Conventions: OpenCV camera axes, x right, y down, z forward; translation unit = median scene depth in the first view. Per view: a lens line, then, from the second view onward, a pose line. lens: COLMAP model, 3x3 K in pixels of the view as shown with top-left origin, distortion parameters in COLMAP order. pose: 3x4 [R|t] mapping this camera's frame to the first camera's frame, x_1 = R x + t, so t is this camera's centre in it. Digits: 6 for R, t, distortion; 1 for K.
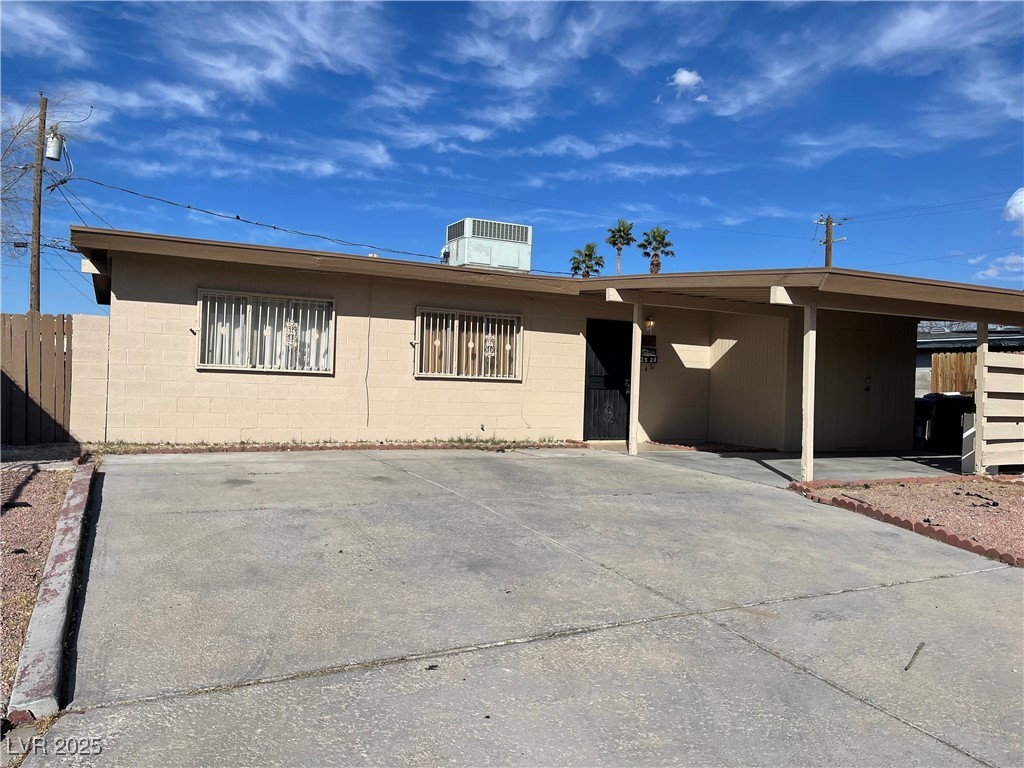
lens RADIAL K [[726.3, 0, 511.5], [0, 726.3, 385.0], [0, 0, 1]] dist [0.026027, -0.003342]
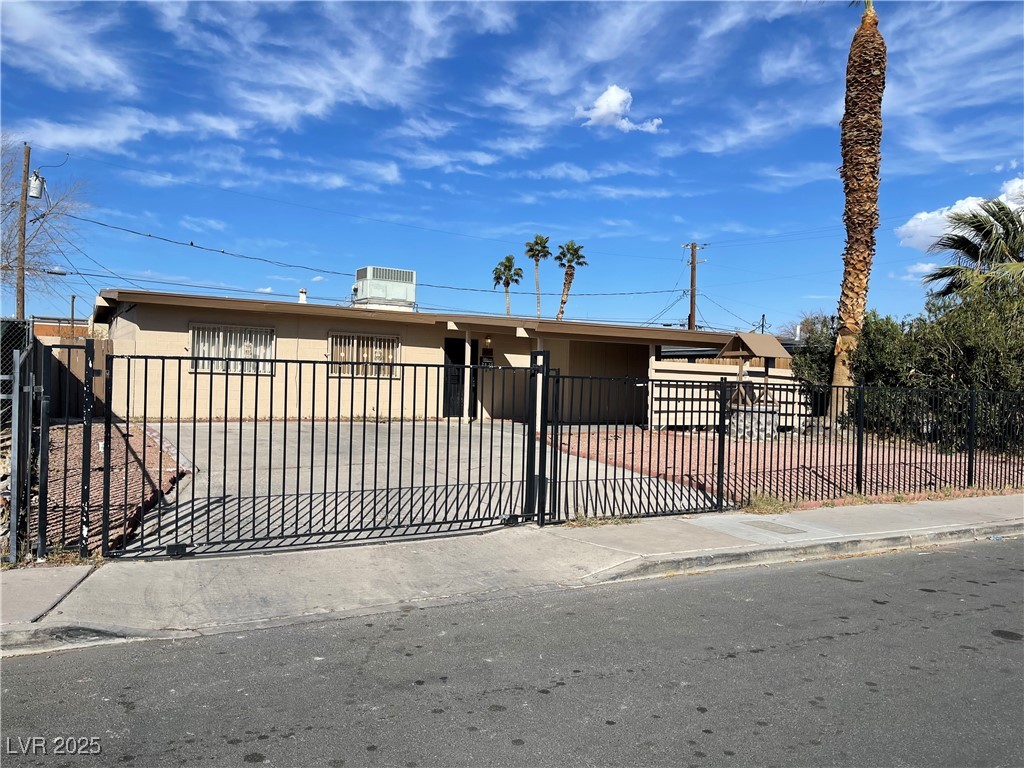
lens RADIAL K [[726.3, 0, 511.8], [0, 726.3, 389.3], [0, 0, 1]] dist [0.026027, -0.003342]
pose [[0.997168, -0.005676, 0.074992, 0.136902], [0.005164, 0.999962, 0.007014, 0.007281], [-0.075029, -0.006607, 0.997159, -0.563185]]
